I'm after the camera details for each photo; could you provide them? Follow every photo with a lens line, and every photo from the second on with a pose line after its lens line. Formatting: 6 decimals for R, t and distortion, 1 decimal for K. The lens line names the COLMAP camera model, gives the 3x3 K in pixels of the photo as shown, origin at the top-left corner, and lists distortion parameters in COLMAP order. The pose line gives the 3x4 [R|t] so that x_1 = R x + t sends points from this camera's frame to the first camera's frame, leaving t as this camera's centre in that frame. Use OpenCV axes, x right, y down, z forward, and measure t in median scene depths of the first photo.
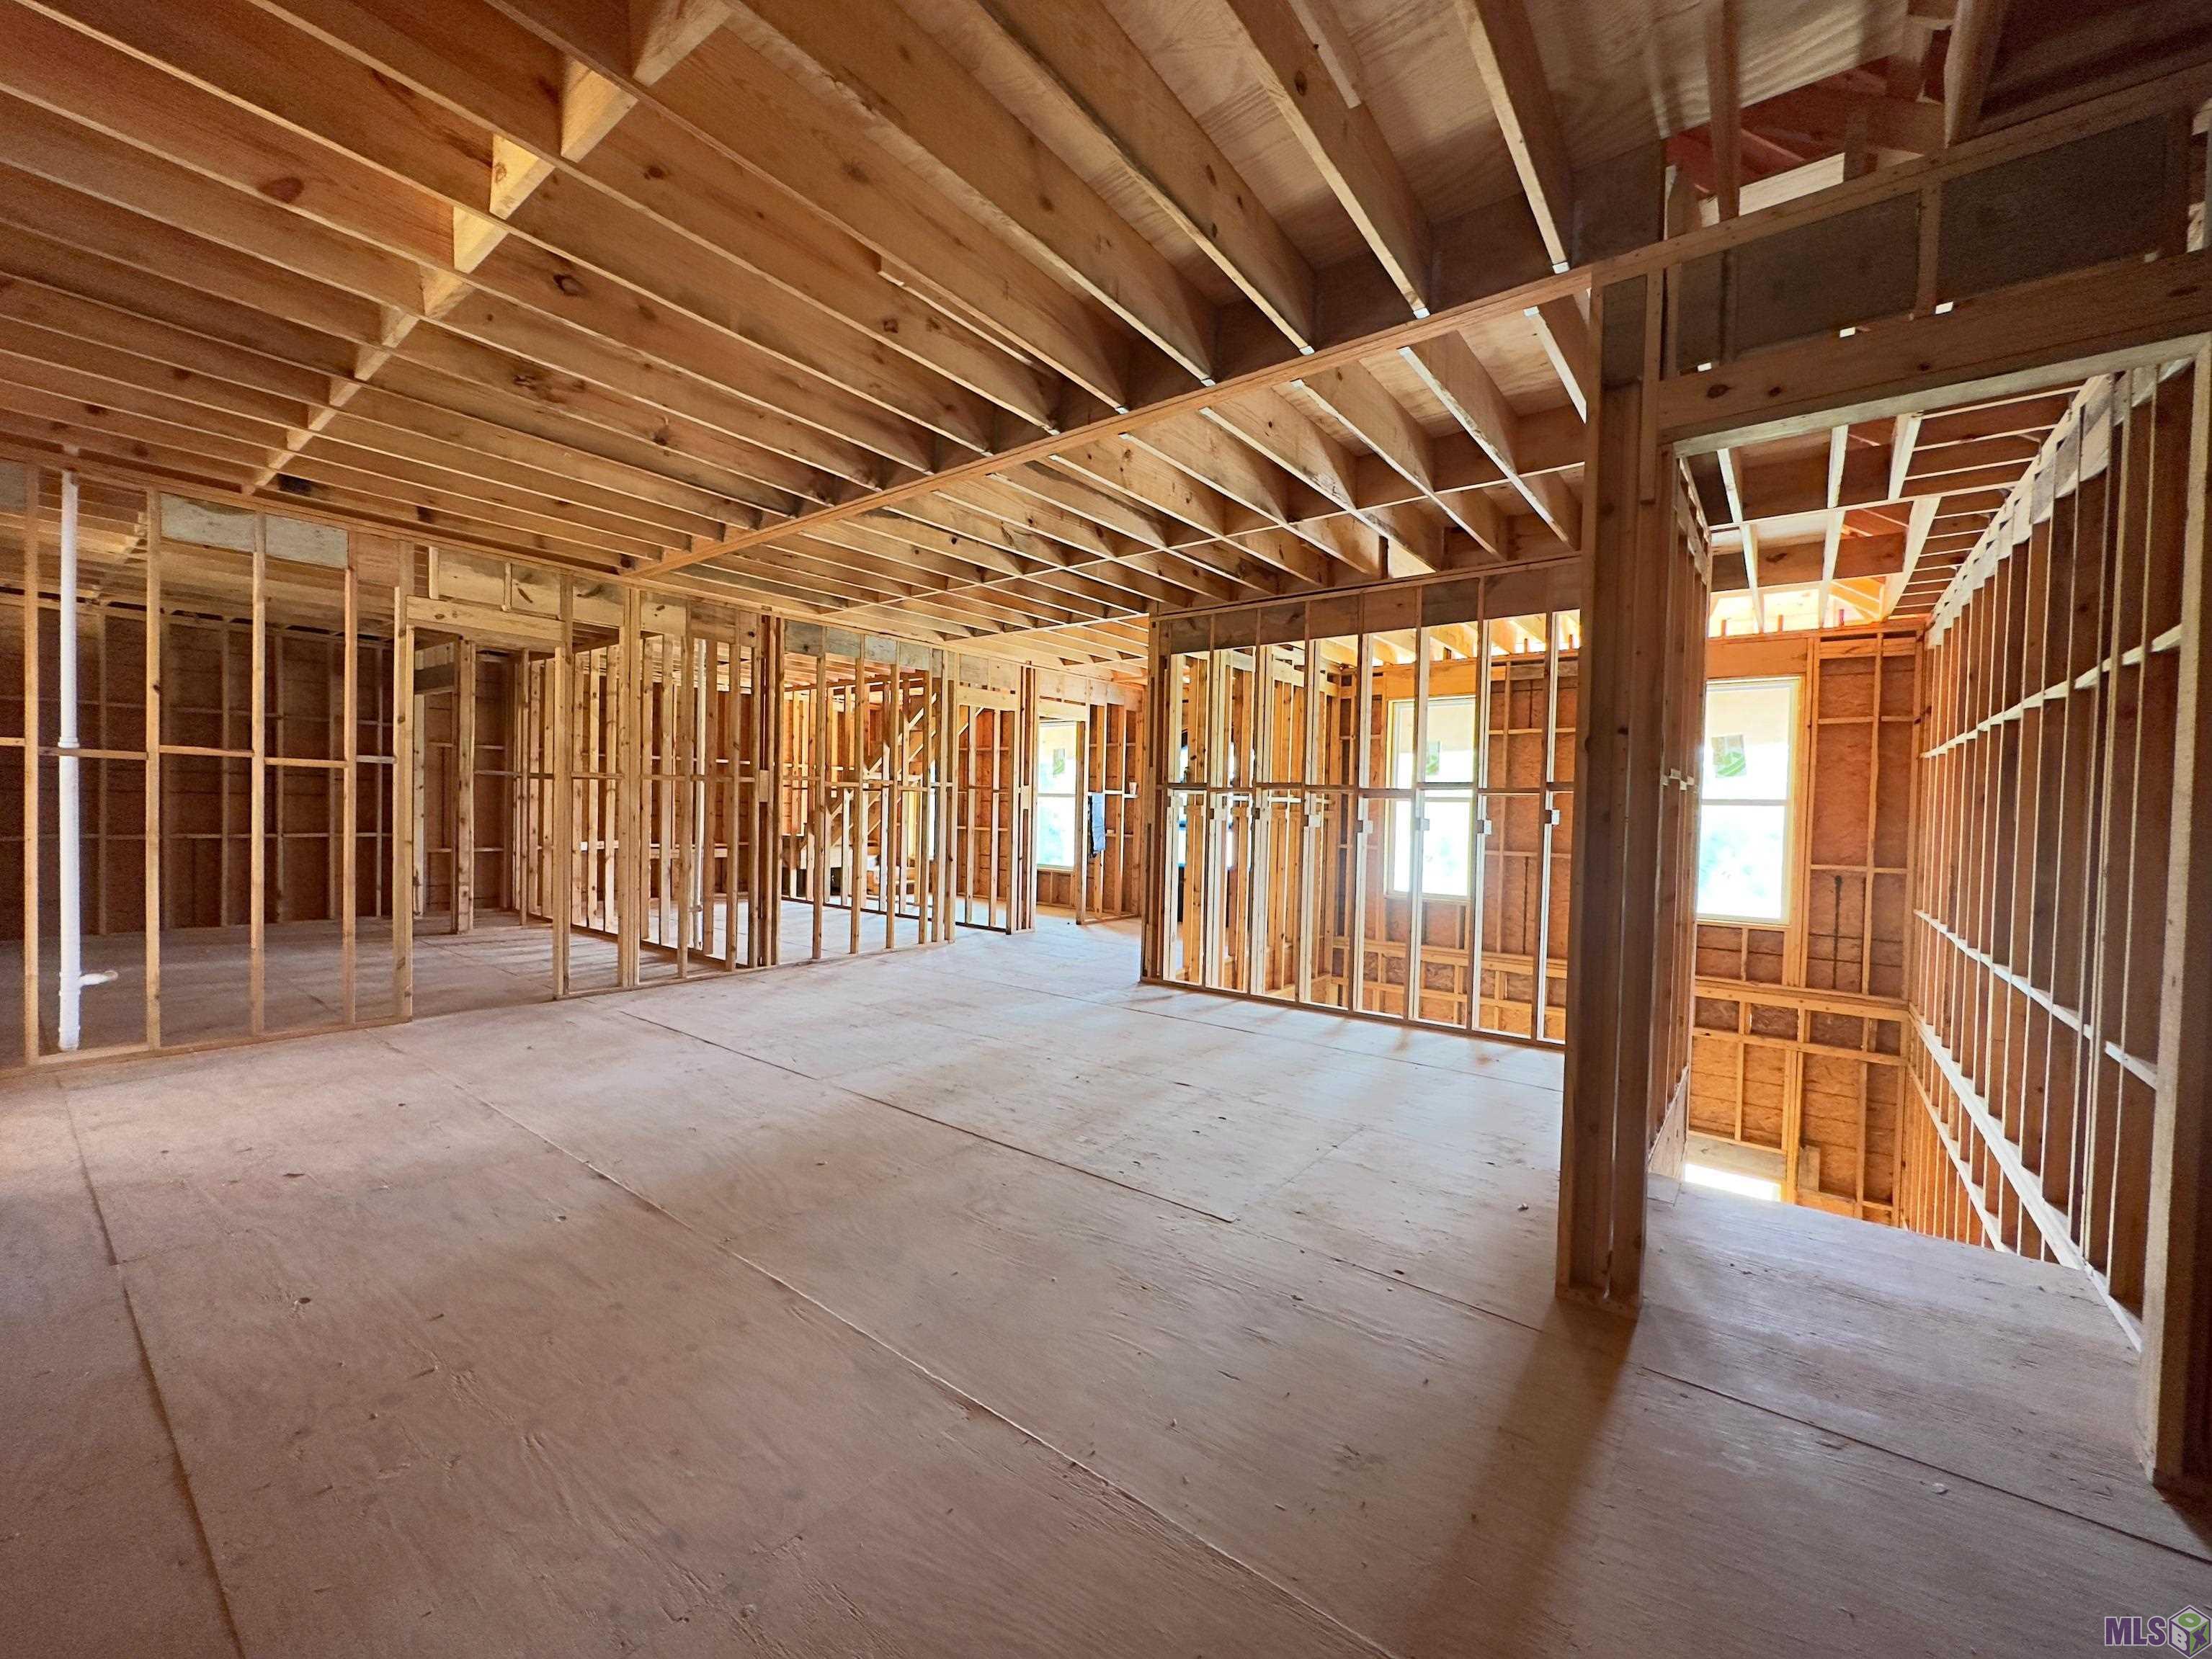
lens RADIAL K [[882.6, 0, 1106.0], [0, 882.6, 829.5], [0, 0, 1]] dist [-0.014966, 0.000002]
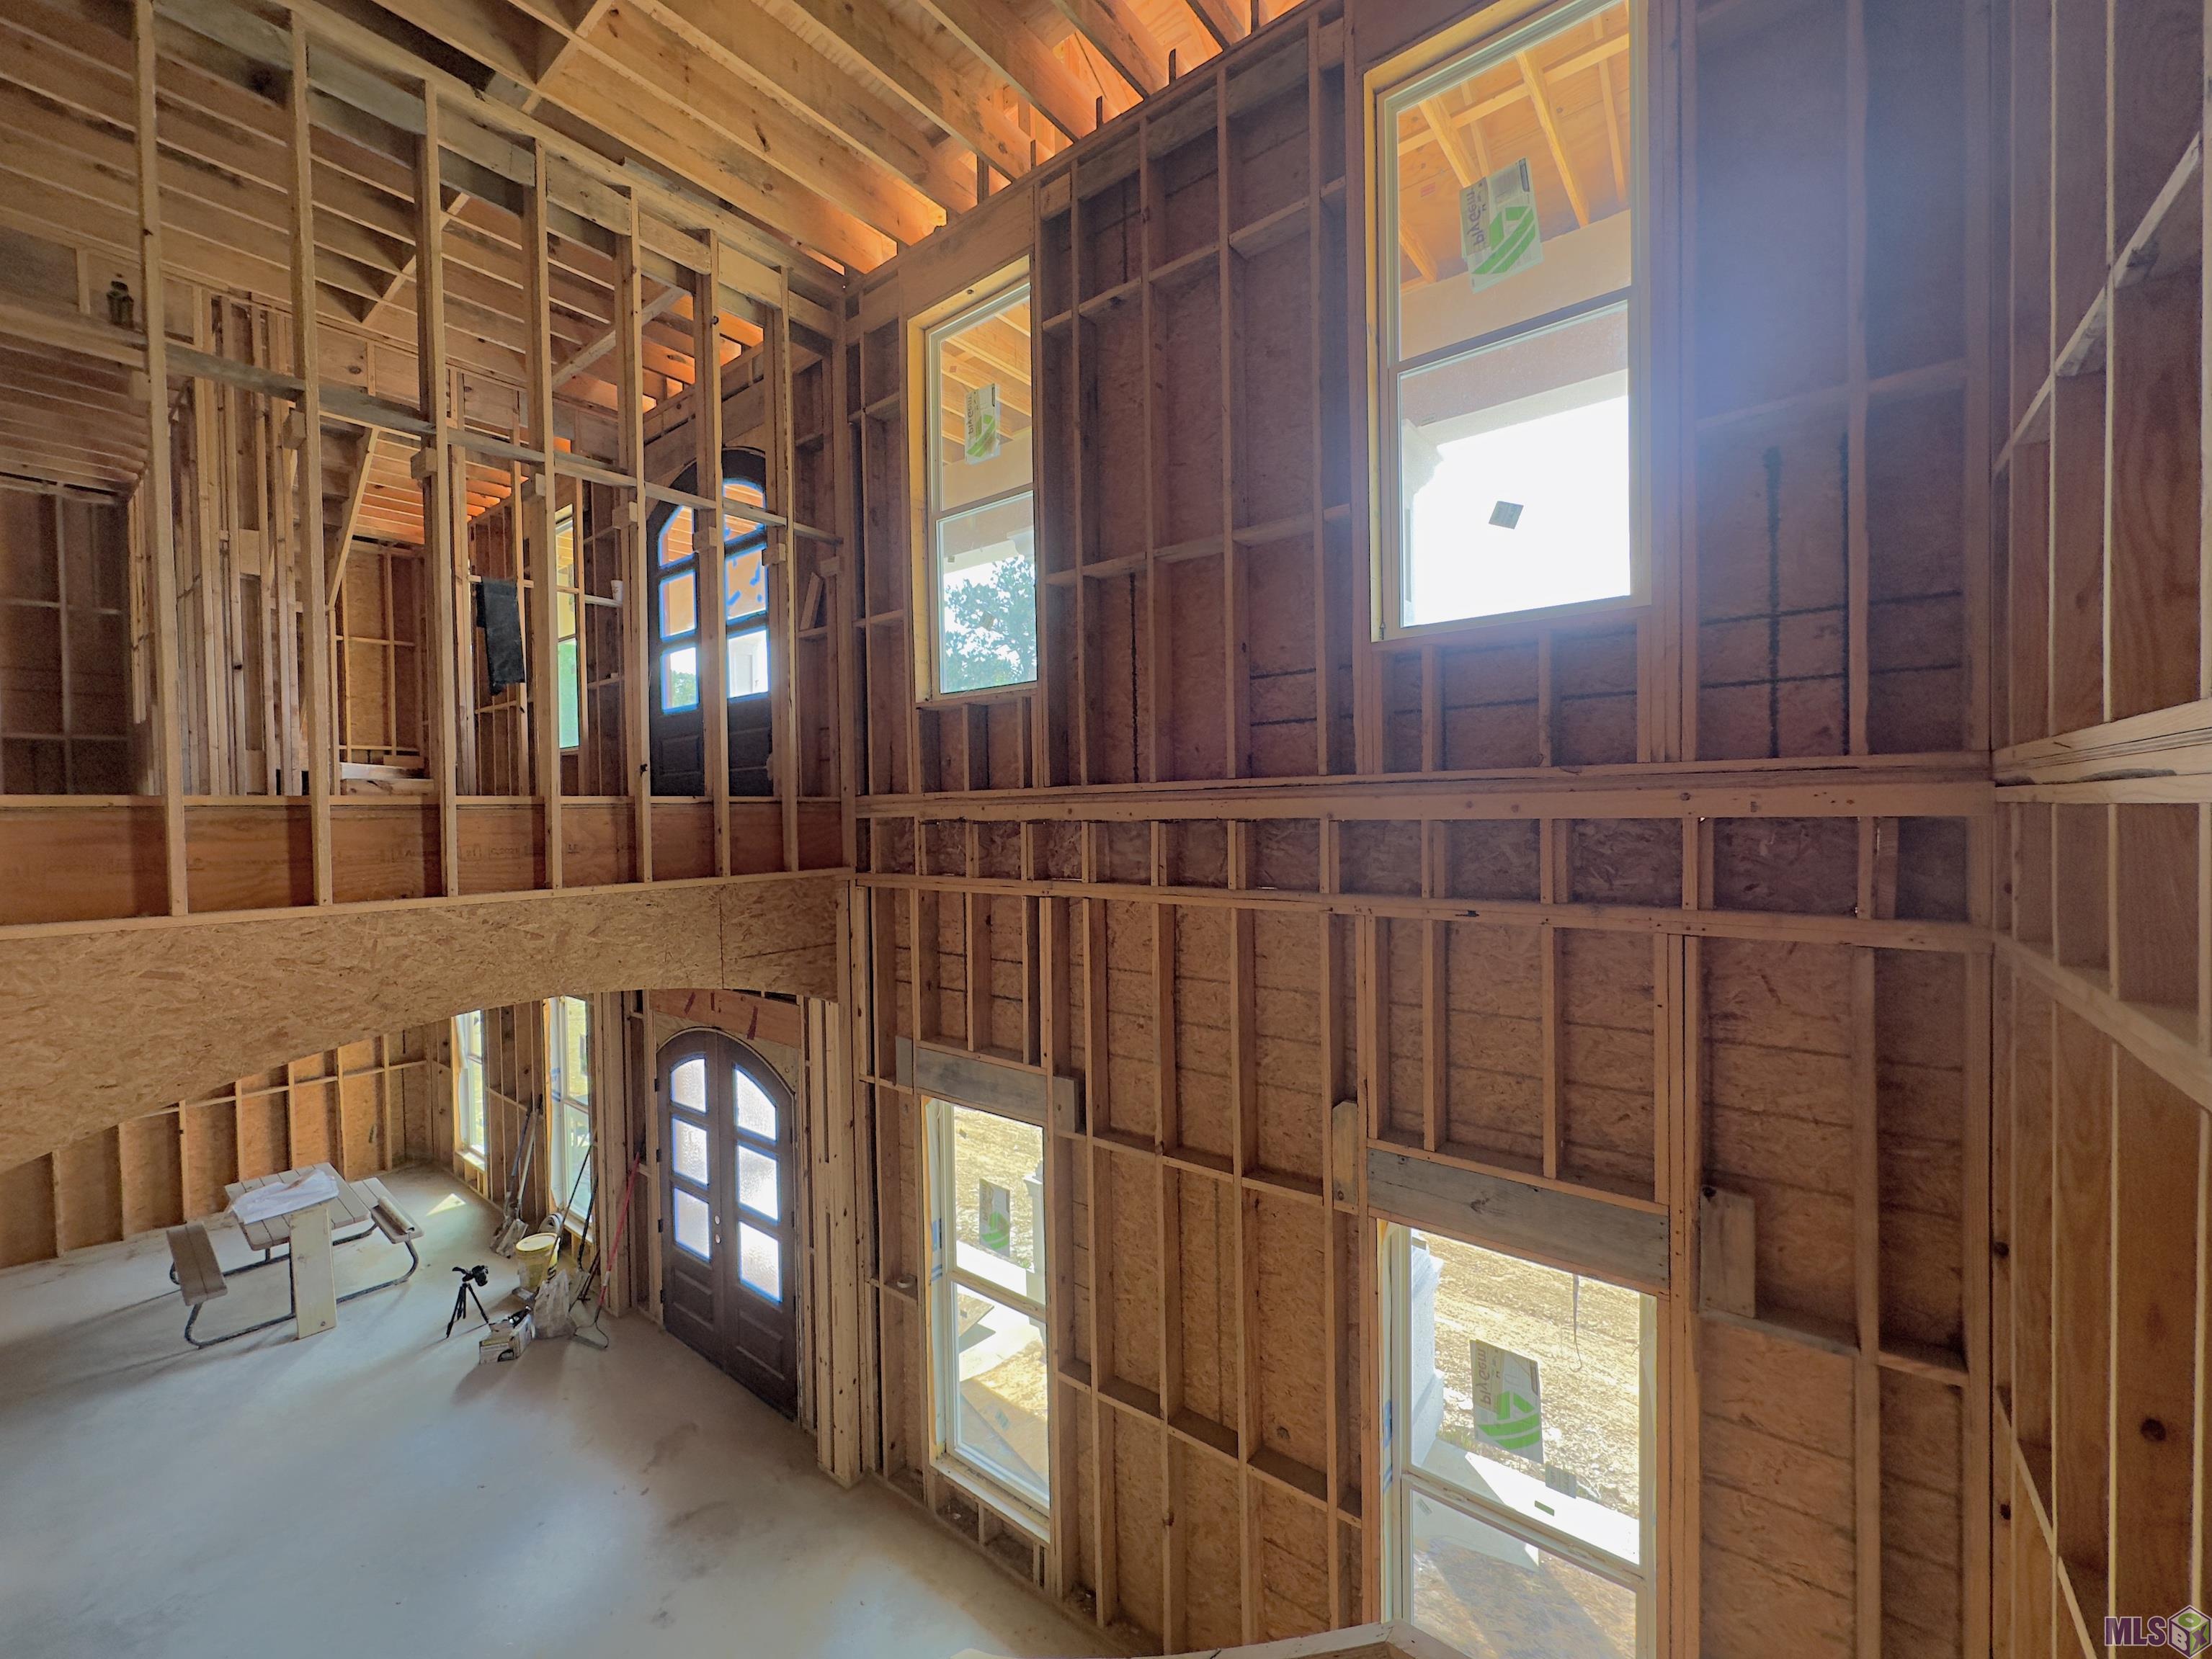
lens RADIAL K [[882.6, 0, 1106.0], [0, 882.6, 829.5], [0, 0, 1]] dist [-0.014966, 0.000002]
pose [[0.999228, -0.038938, 0.005293, 0.550318], [0.038963, 0.999230, -0.004637, 0.202431], [-0.005109, 0.004839, 0.999975, 0.633683]]
